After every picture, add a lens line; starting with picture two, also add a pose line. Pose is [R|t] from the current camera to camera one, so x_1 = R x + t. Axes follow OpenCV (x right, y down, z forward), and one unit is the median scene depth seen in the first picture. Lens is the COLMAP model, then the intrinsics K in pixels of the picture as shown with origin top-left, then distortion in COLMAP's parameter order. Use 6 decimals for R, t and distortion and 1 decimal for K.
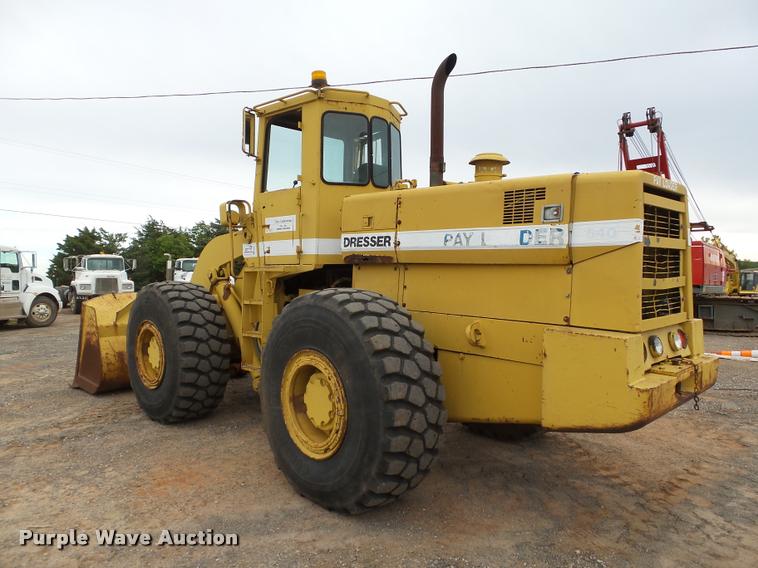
lens RADIAL K [[521.3, 0, 381.4], [0, 521.3, 285.9], [0, 0, 1]] dist [-0.010858, -0.001526]
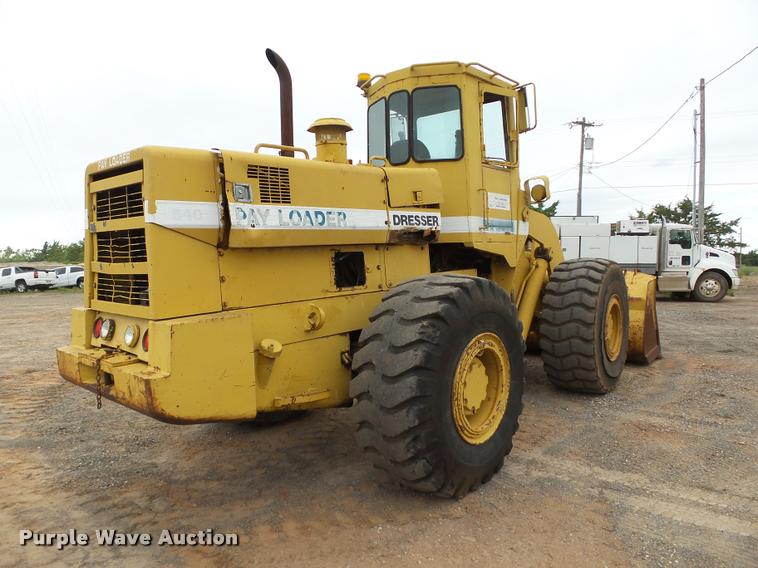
lens RADIAL K [[521.3, 0, 381.4], [0, 521.3, 285.9], [0, 0, 1]] dist [-0.010858, -0.001526]
pose [[0.092205, 0.069281, -0.993327, 0.982252], [-0.019635, 0.997509, 0.067750, -0.029866], [0.995546, 0.013257, 0.093335, 0.894296]]
